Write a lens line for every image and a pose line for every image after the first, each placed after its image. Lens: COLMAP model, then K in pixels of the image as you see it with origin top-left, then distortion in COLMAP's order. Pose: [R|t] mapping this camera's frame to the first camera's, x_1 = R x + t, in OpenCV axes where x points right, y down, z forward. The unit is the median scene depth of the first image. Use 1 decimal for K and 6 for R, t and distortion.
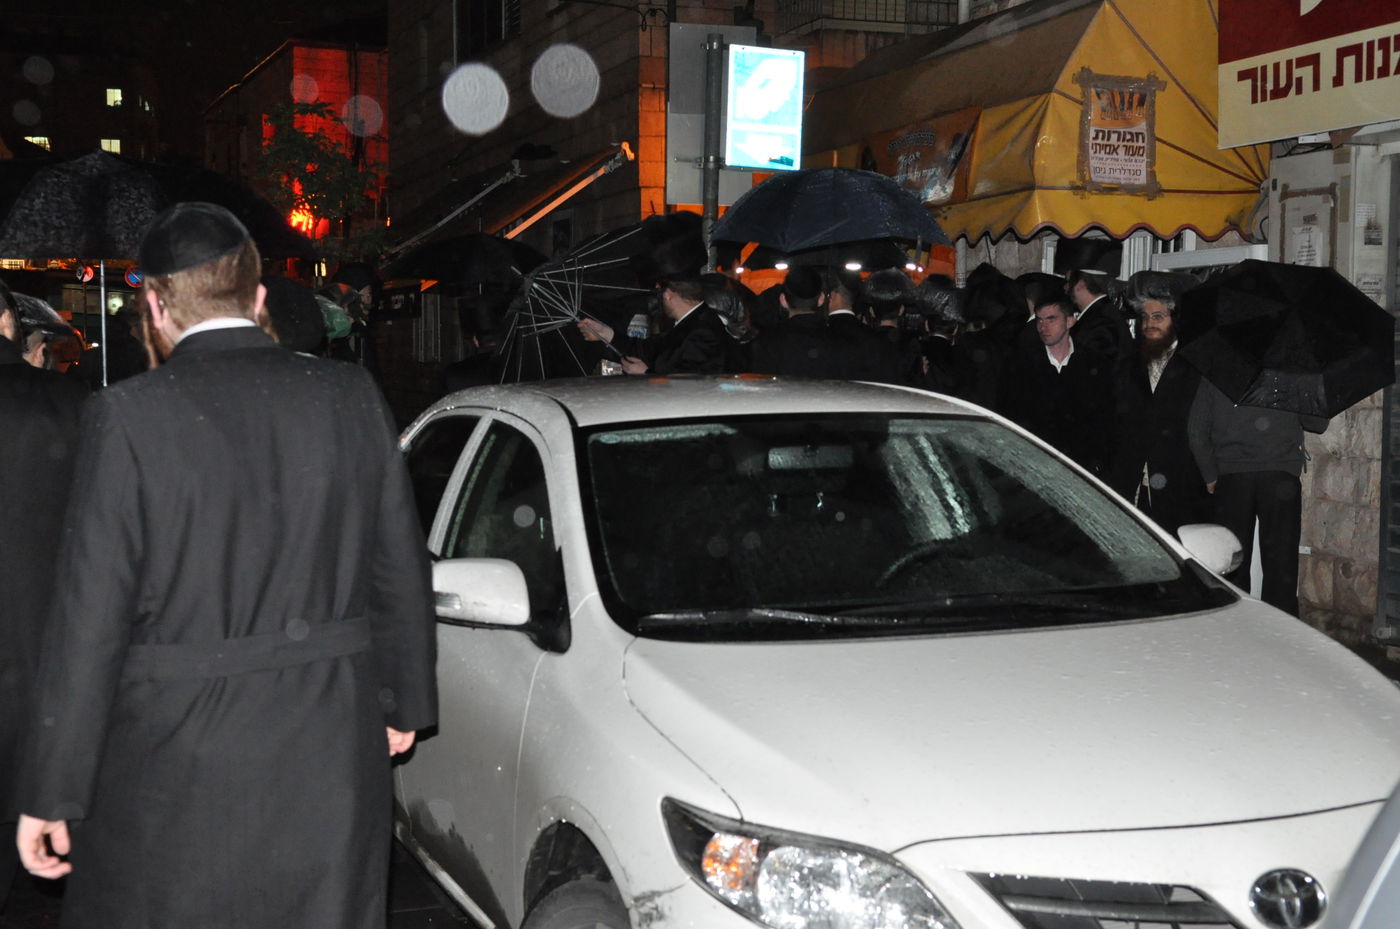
lens RADIAL K [[1879.5, 0, 698.1], [0, 1879.5, 465.9], [0, 0, 1]] dist [0.161973, 0.000000]
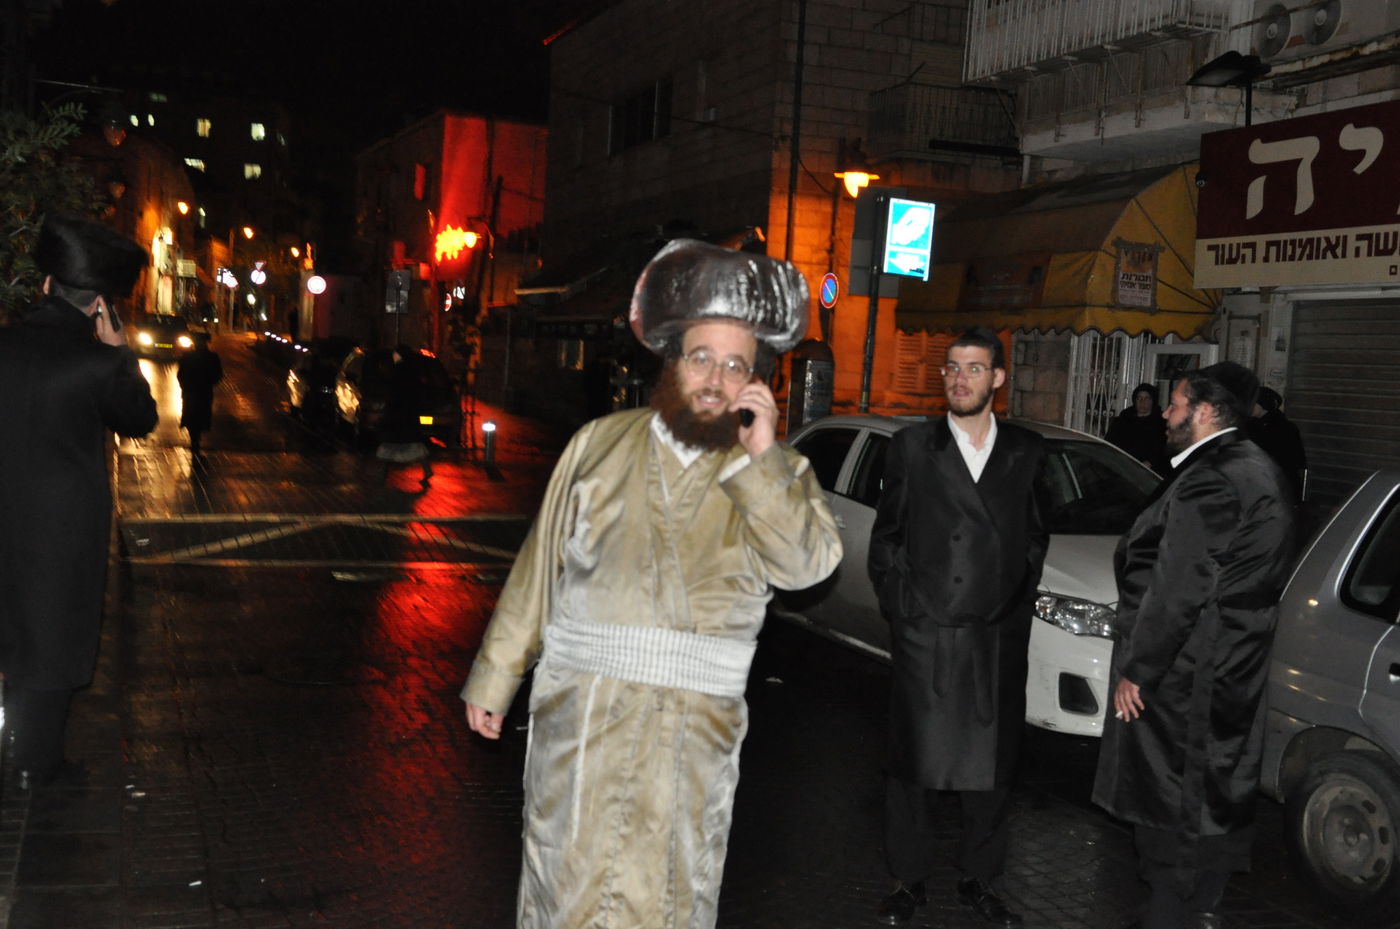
lens RADIAL K [[1549.0, 0, 702.0], [0, 1549.0, 461.7], [0, 0, 1]] dist [0.044055, 0.000000]
pose [[0.998402, 0.056395, -0.003706, -0.149191], [-0.056380, 0.998401, 0.004027, 0.006181], [0.003928, -0.003812, 0.999985, -0.381953]]
